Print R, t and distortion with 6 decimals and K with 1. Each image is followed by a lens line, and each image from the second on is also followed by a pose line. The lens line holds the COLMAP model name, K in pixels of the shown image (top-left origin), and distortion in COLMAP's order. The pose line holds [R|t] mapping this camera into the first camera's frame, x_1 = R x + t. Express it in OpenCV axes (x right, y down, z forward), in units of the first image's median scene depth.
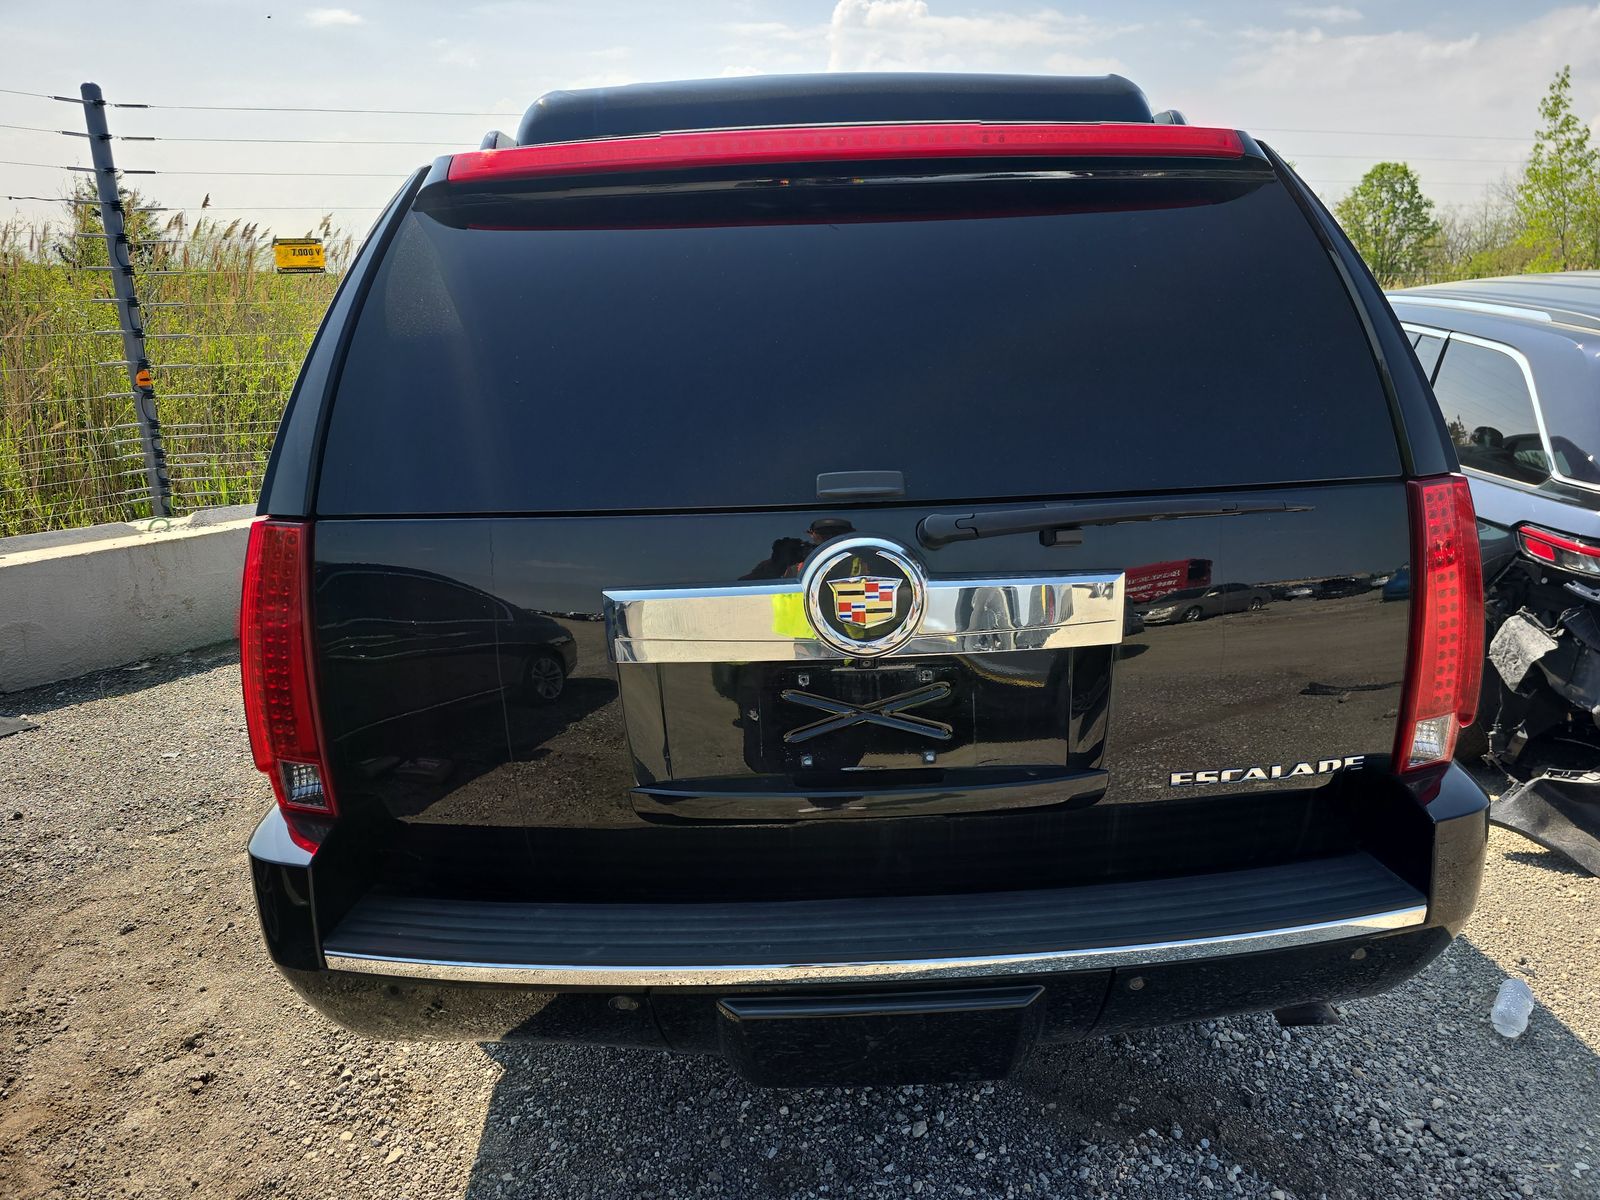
lens RADIAL K [[1077.4, 0, 800.0], [0, 1077.4, 600.0], [0, 0, 1]] dist [0.005735, -0.001383]
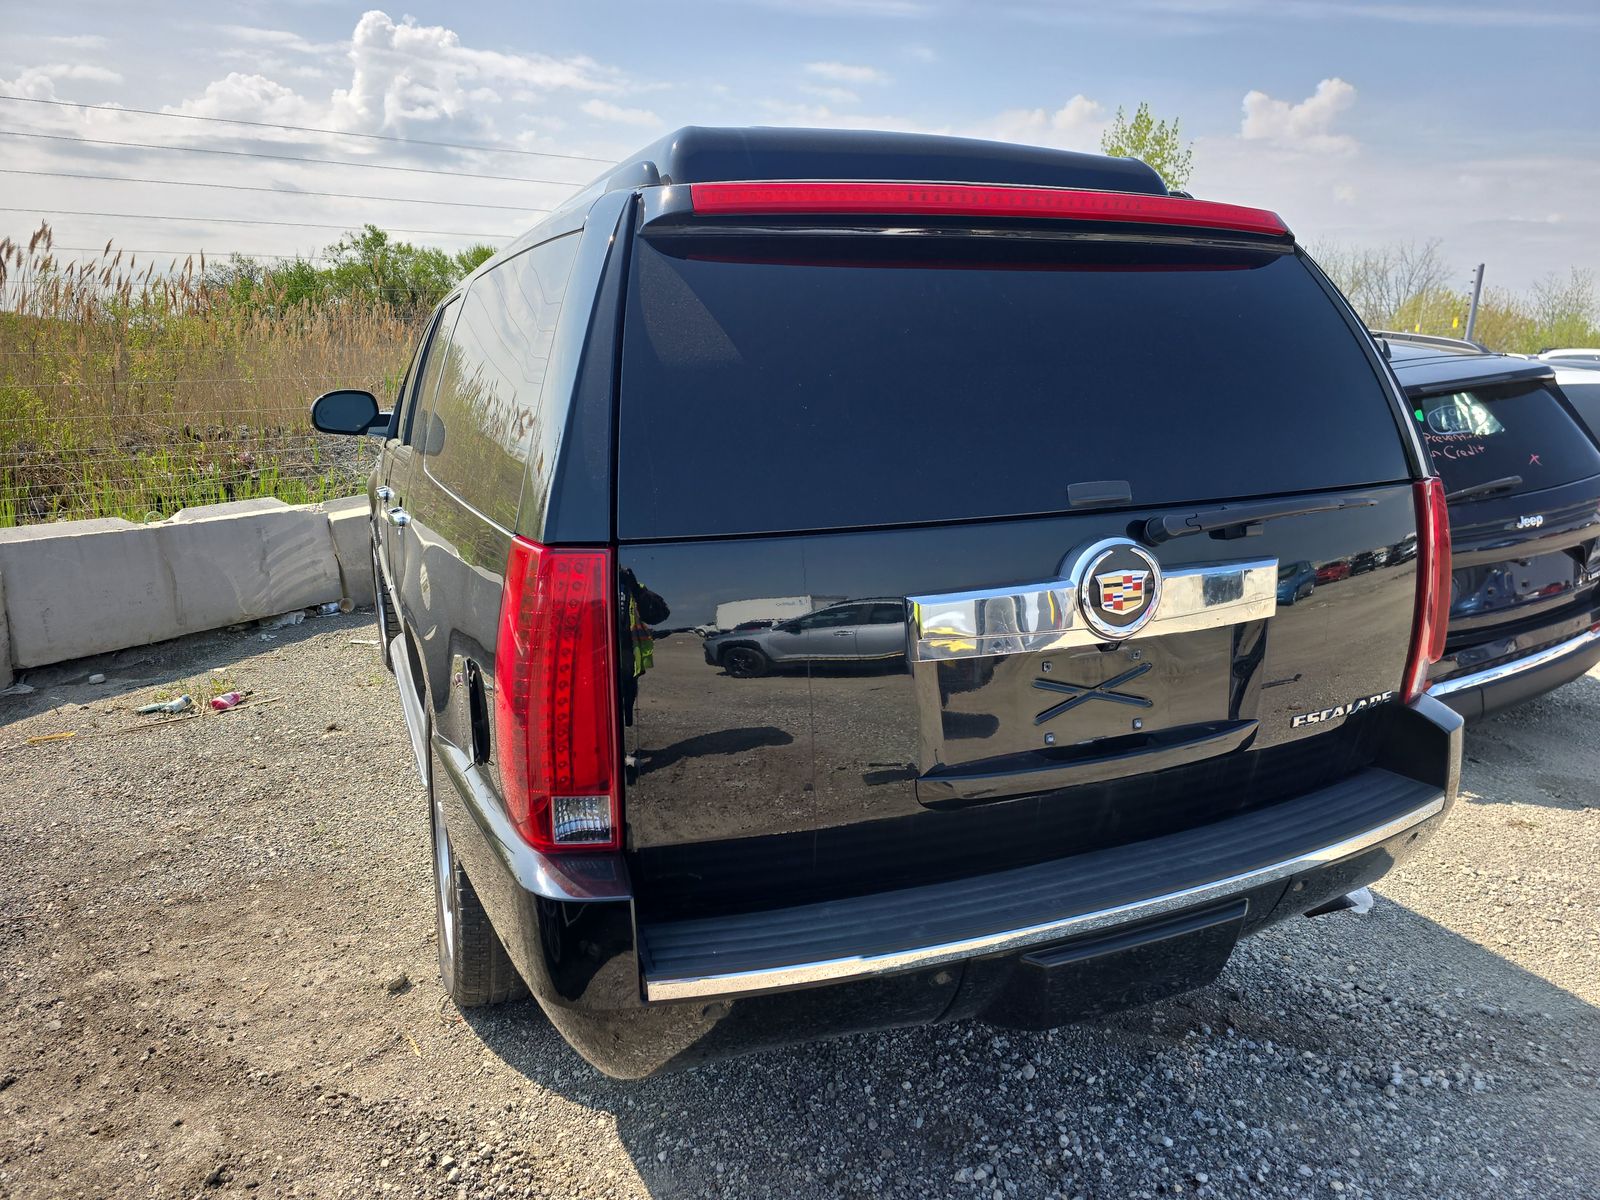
lens RADIAL K [[1070.3, 0, 803.3], [0, 1070.3, 626.7], [0, 0, 1]] dist [0.060395, -0.066701]
pose [[0.927614, -0.067746, 0.367347, -0.566208], [0.072927, 0.997337, -0.000224, 0.011583], [-0.366353, 0.026998, 0.930084, 0.028077]]
